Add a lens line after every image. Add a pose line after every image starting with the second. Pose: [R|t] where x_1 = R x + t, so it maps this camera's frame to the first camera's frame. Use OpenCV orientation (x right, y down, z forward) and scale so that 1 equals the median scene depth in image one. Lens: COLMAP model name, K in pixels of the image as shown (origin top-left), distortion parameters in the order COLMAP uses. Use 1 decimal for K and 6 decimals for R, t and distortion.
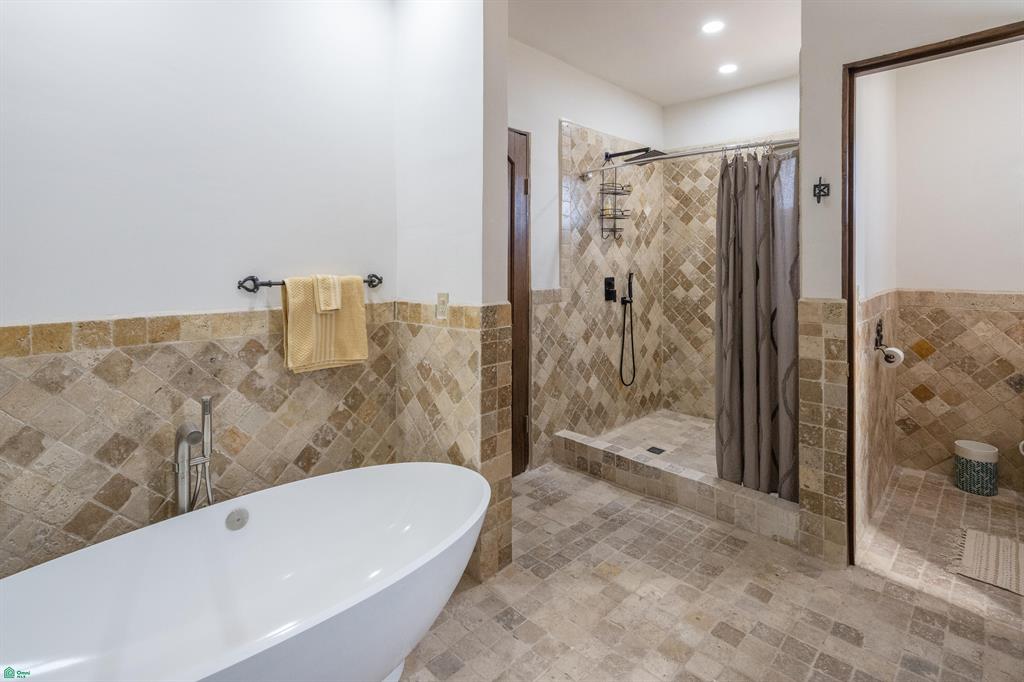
lens RADIAL K [[491.5, 0, 510.5], [0, 491.5, 262.3], [0, 0, 1]] dist [-0.002328, -0.000704]
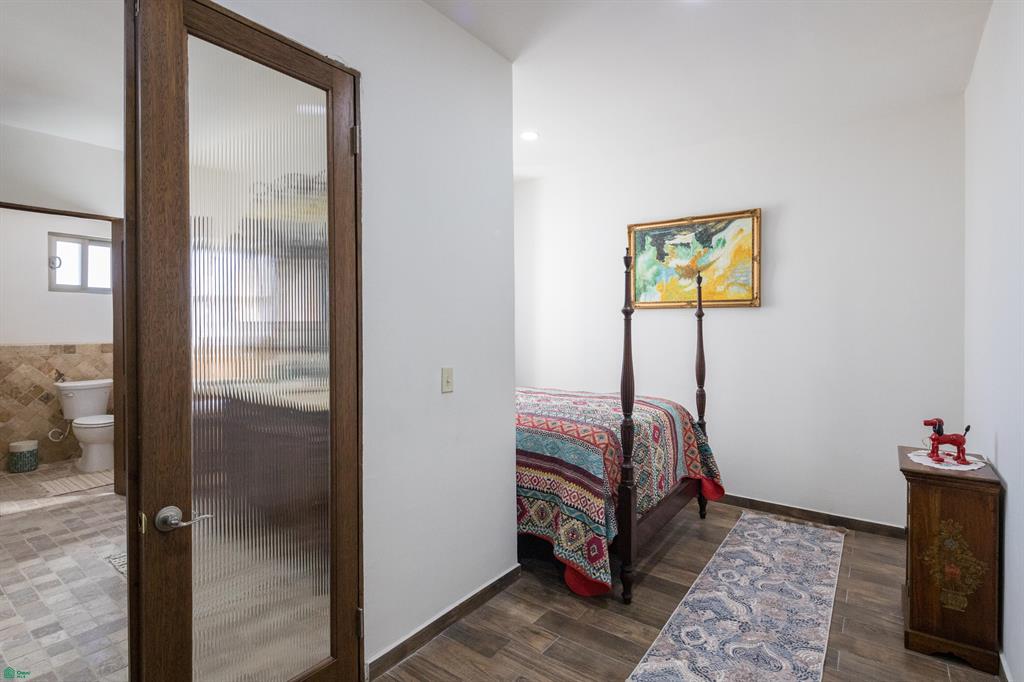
lens RADIAL K [[493.9, 0, 512.0], [0, 493.9, 341.0], [0, 0, 1]] dist [0.000468, 0.000144]
pose [[-0.156233, -0.031998, 0.987202, -0.932760], [-0.002548, 0.999485, 0.031993, -0.006039], [-0.987717, 0.002483, -0.156234, -0.326715]]
